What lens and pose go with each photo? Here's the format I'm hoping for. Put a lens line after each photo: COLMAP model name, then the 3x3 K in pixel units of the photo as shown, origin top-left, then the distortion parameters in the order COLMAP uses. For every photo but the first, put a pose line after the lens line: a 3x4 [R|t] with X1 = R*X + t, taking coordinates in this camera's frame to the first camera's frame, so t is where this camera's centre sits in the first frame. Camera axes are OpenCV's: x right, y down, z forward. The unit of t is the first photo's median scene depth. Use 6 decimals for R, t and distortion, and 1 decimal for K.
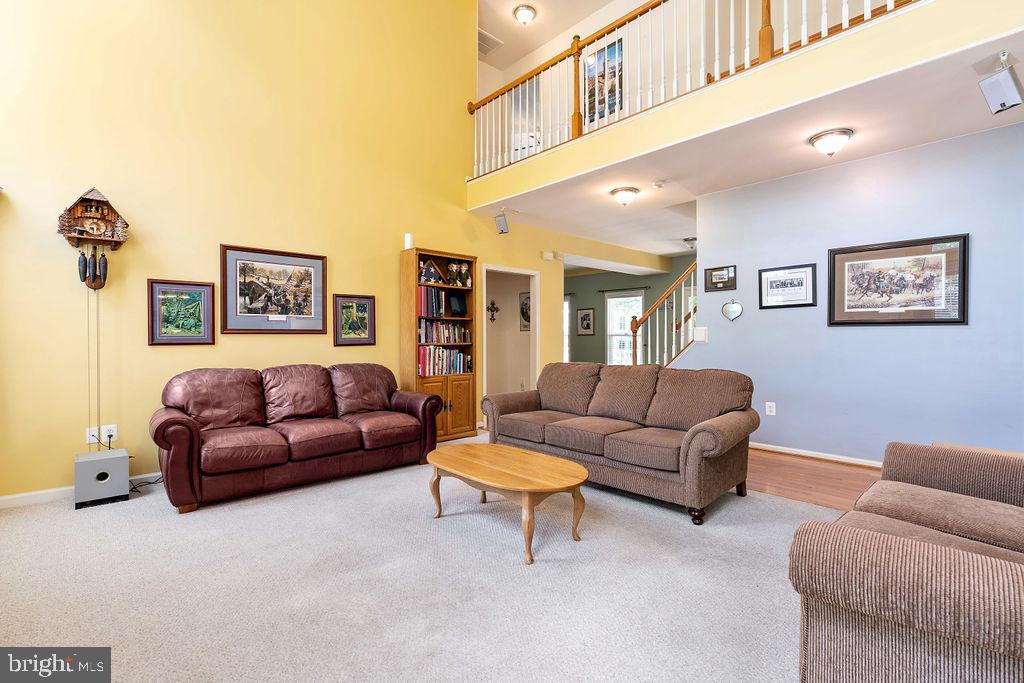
lens RADIAL K [[462.3, 0, 514.8], [0, 462.3, 337.5], [0, 0, 1]] dist [-0.003386, -0.000069]
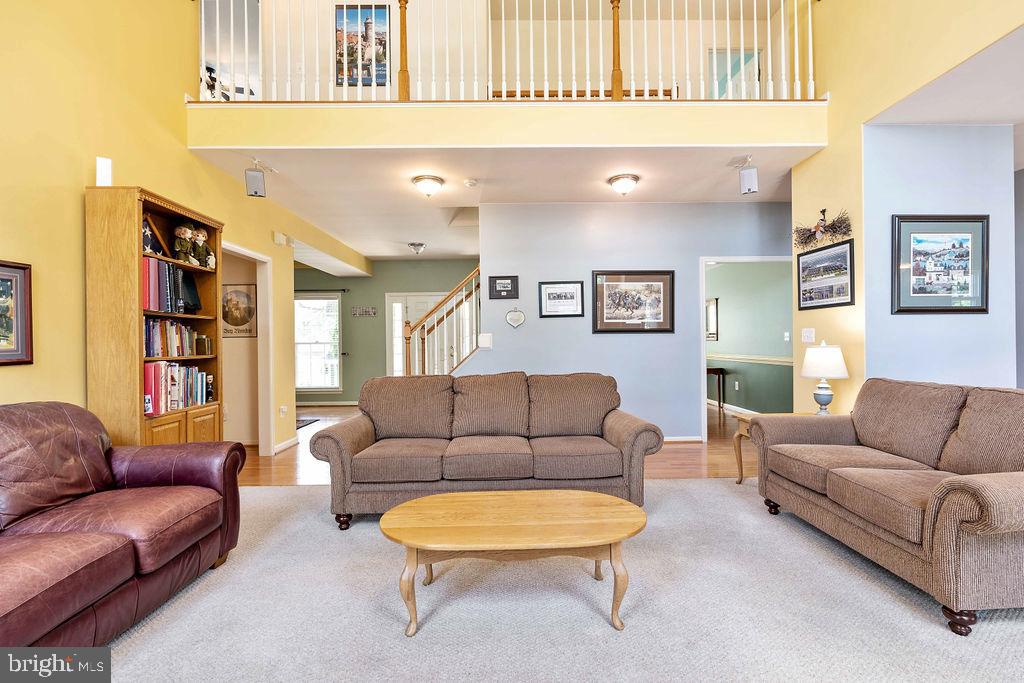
lens RADIAL K [[465.3, 0, 512.7], [0, 465.3, 340.4], [0, 0, 1]] dist [-0.003986, 0.000109]
pose [[0.671868, -0.002370, 0.740667, -0.324128], [0.011249, 0.999912, -0.007005, 0.000289], [-0.740586, 0.013038, 0.671835, 0.284822]]
